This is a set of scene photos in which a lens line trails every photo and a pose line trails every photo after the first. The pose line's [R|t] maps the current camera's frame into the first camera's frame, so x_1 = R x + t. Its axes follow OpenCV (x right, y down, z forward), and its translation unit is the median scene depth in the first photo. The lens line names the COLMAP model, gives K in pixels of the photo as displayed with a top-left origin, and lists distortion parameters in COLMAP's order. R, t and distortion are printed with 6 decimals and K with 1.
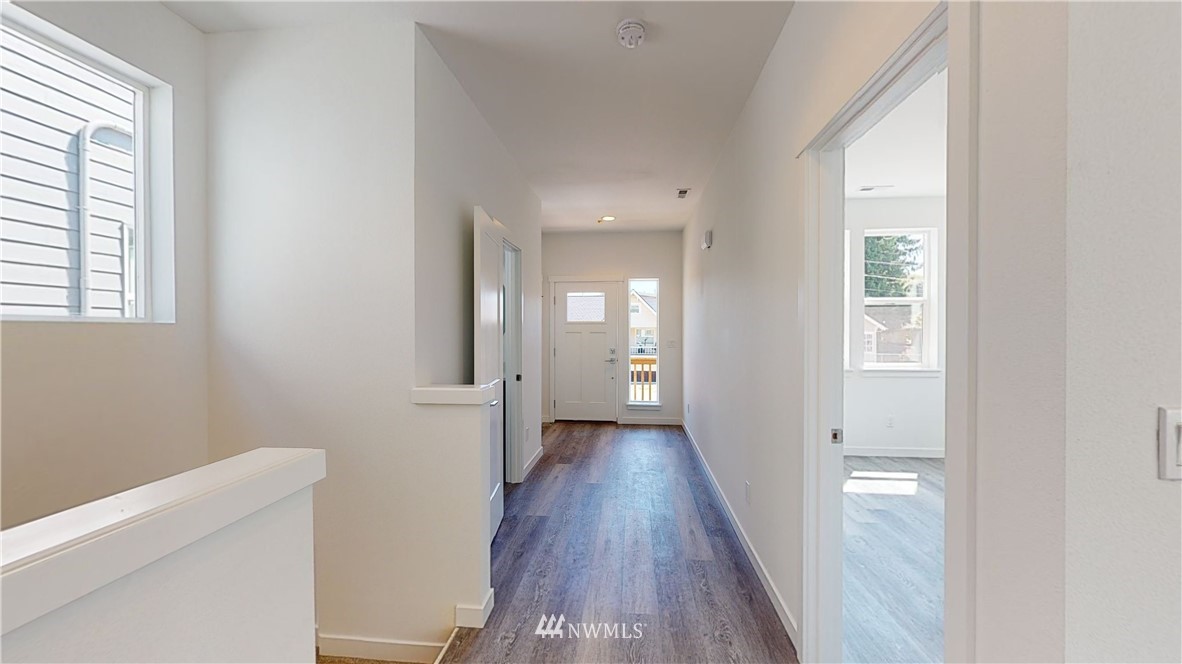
lens RADIAL K [[455.6, 0, 590.8], [0, 455.6, 332.9], [0, 0, 1]] dist [0.002818, 0.000250]
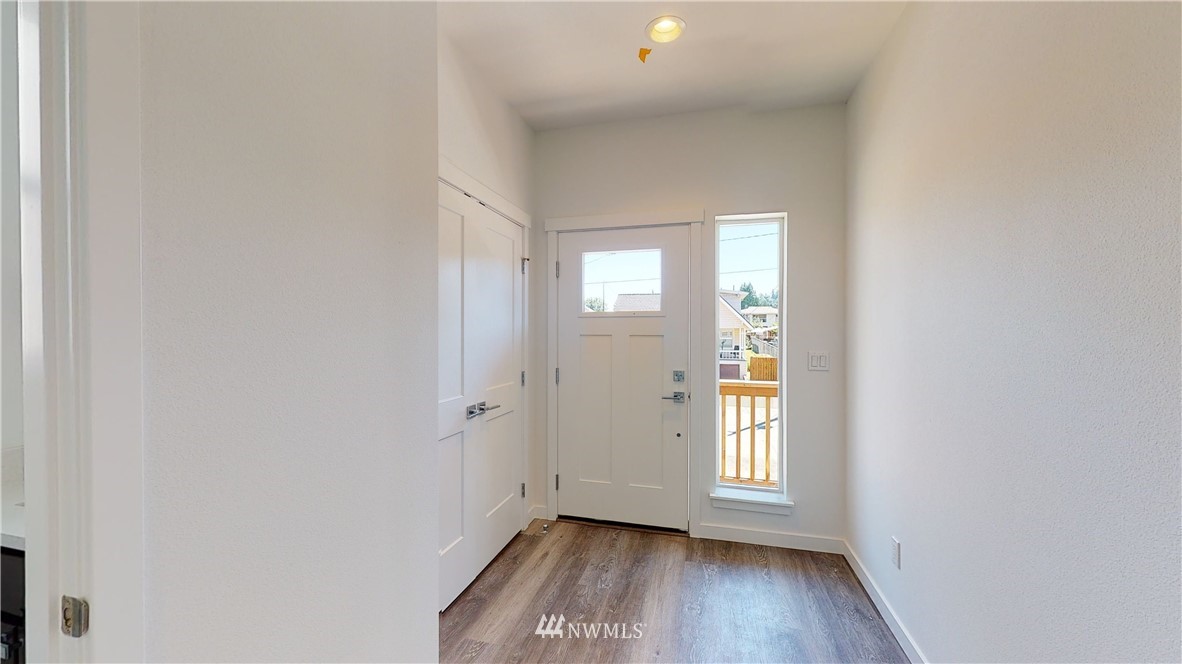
lens RADIAL K [[429.2, 0, 595.8], [0, 429.2, 325.0], [0, 0, 1]] dist [-0.000644, 0.000245]
pose [[0.990340, -0.000183, -0.138658, 0.025161], [0.000081, 1.000000, -0.000737, -0.011053], [0.138659, 0.000719, 0.990340, 0.558996]]
